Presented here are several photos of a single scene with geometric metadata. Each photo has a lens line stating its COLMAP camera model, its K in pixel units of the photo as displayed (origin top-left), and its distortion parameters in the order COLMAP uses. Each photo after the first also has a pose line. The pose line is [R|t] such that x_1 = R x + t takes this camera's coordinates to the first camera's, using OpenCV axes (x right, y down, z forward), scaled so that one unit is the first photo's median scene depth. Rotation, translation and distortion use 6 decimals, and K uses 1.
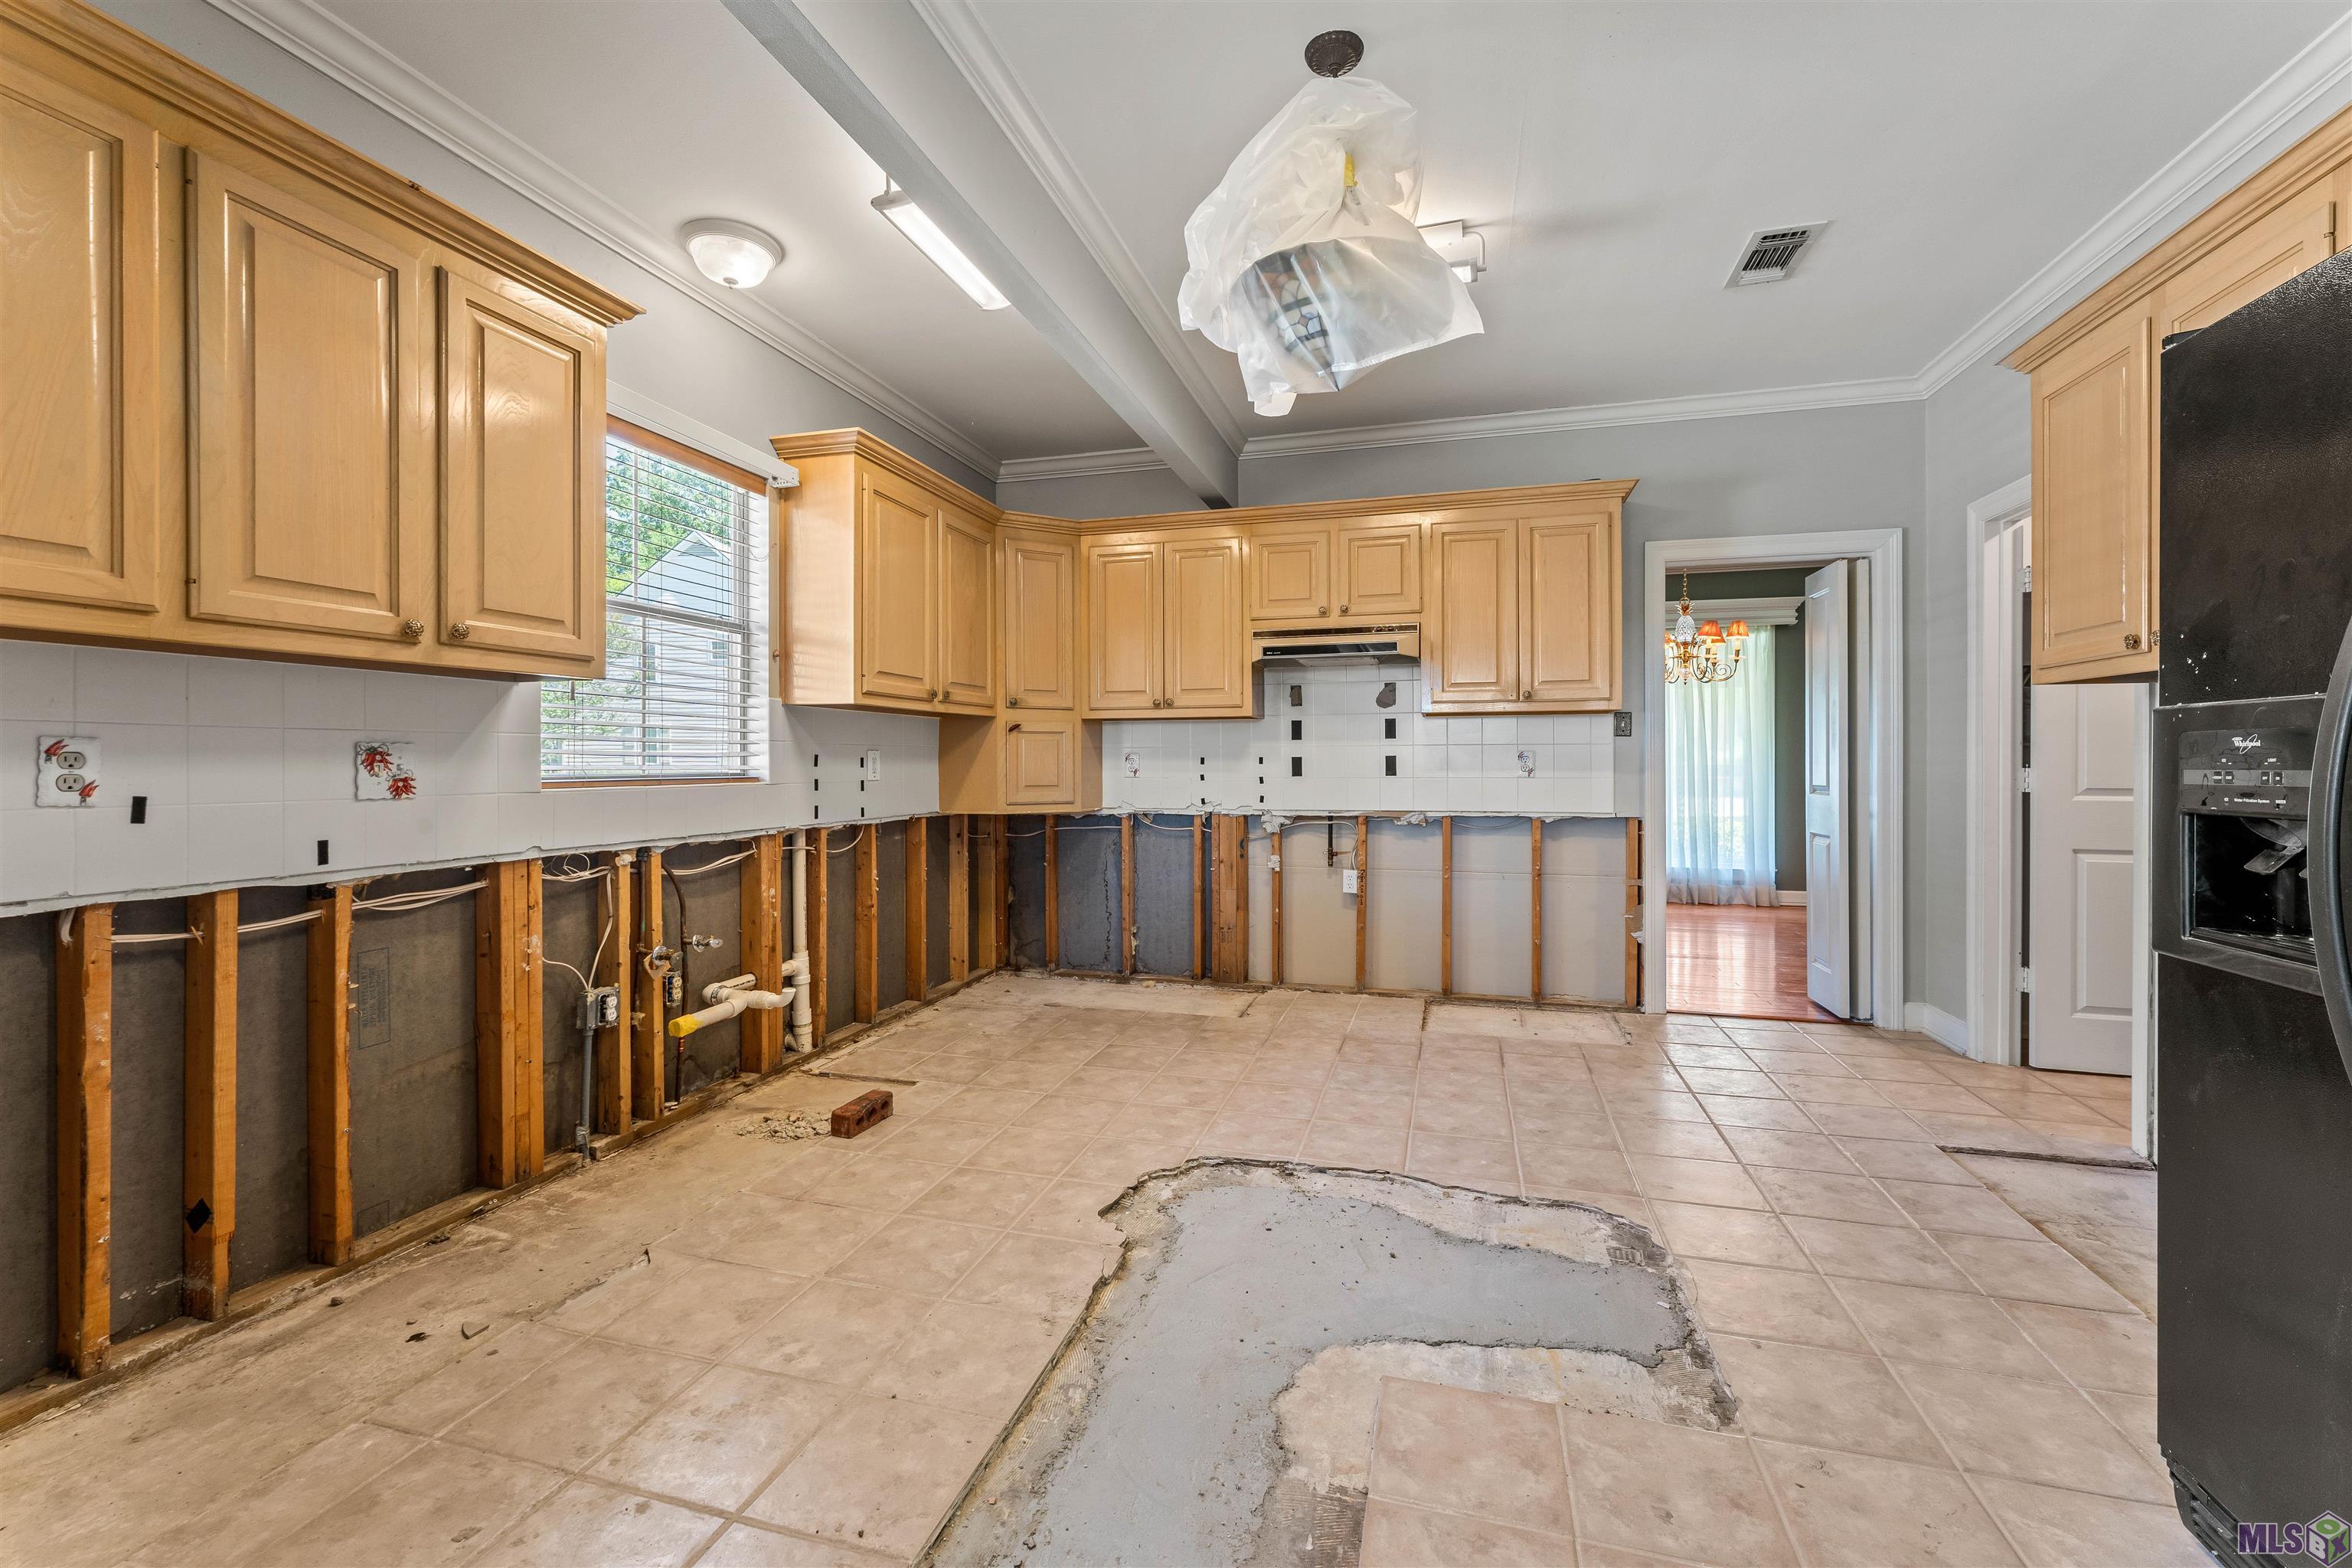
lens RADIAL K [[991.0, 0, 1190.4], [0, 991.0, 763.2], [0, 0, 1]] dist [0.001534, 0.000382]
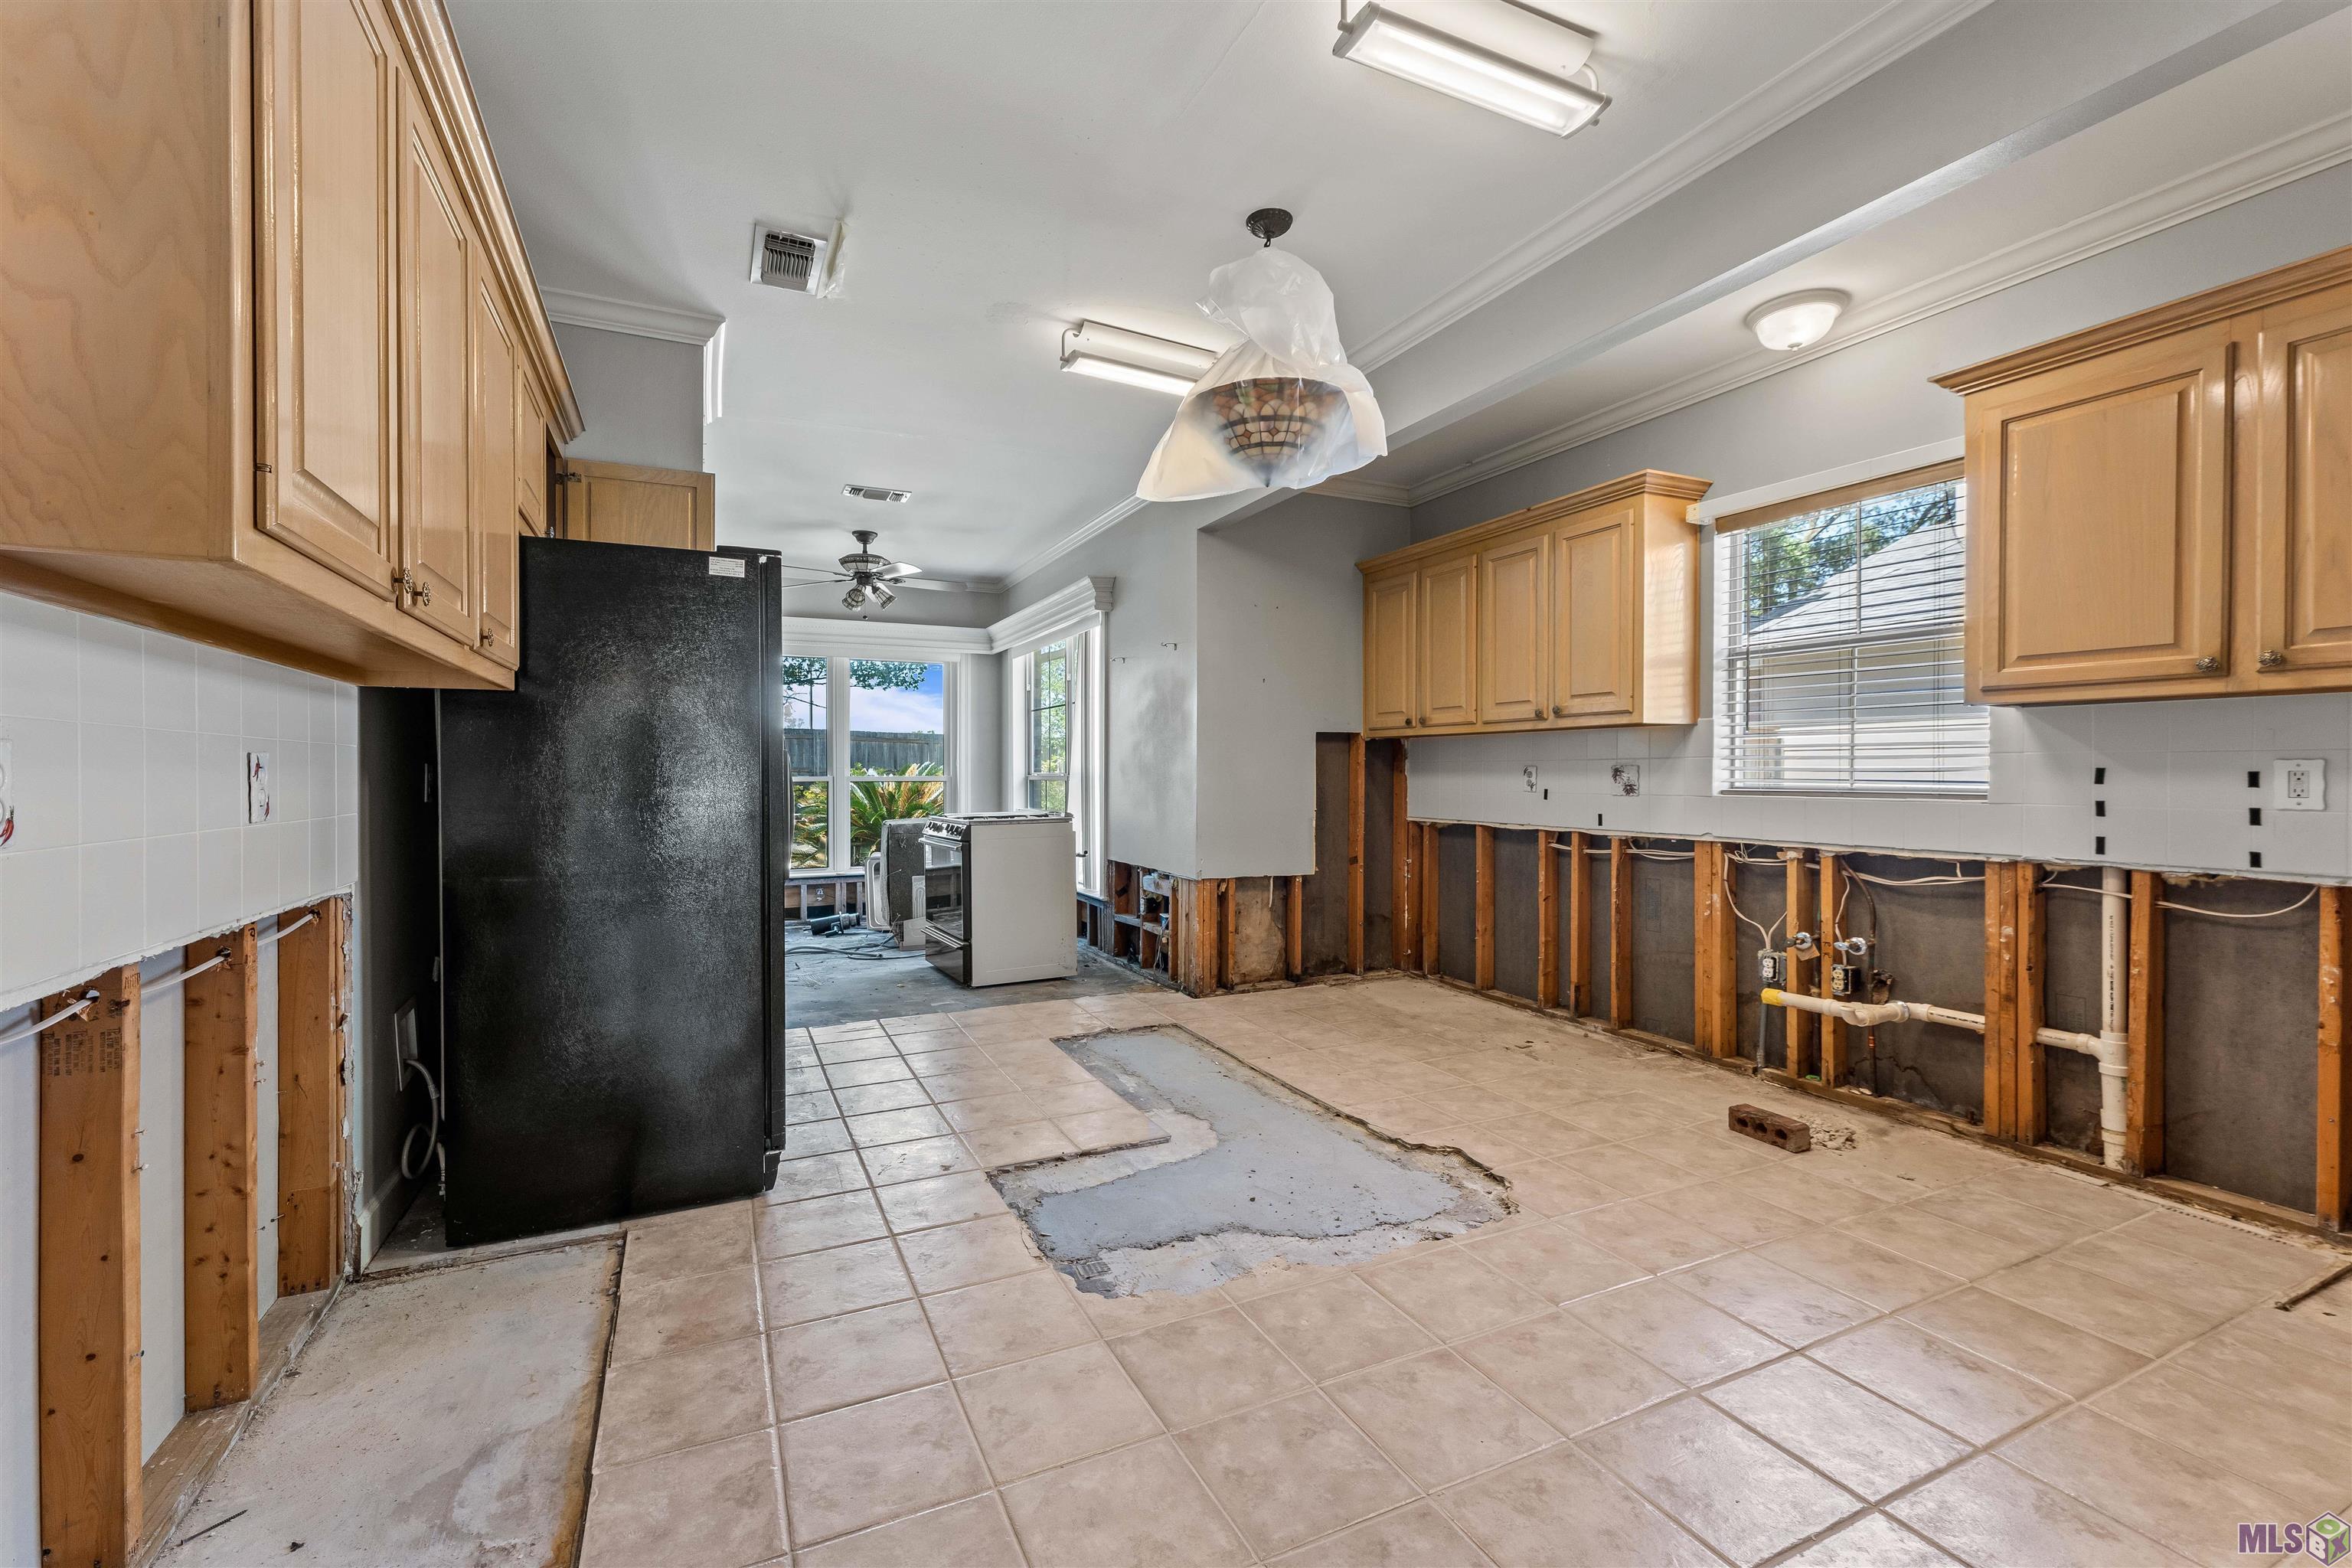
lens RADIAL K [[991.0, 0, 1190.4], [0, 991.0, 763.2], [0, 0, 1]] dist [0.001534, 0.000382]
pose [[-0.747952, -0.004476, -0.663738, 0.877087], [0.000052, 0.999977, -0.006802, -0.010038], [0.663753, -0.005123, -0.747935, 1.543970]]
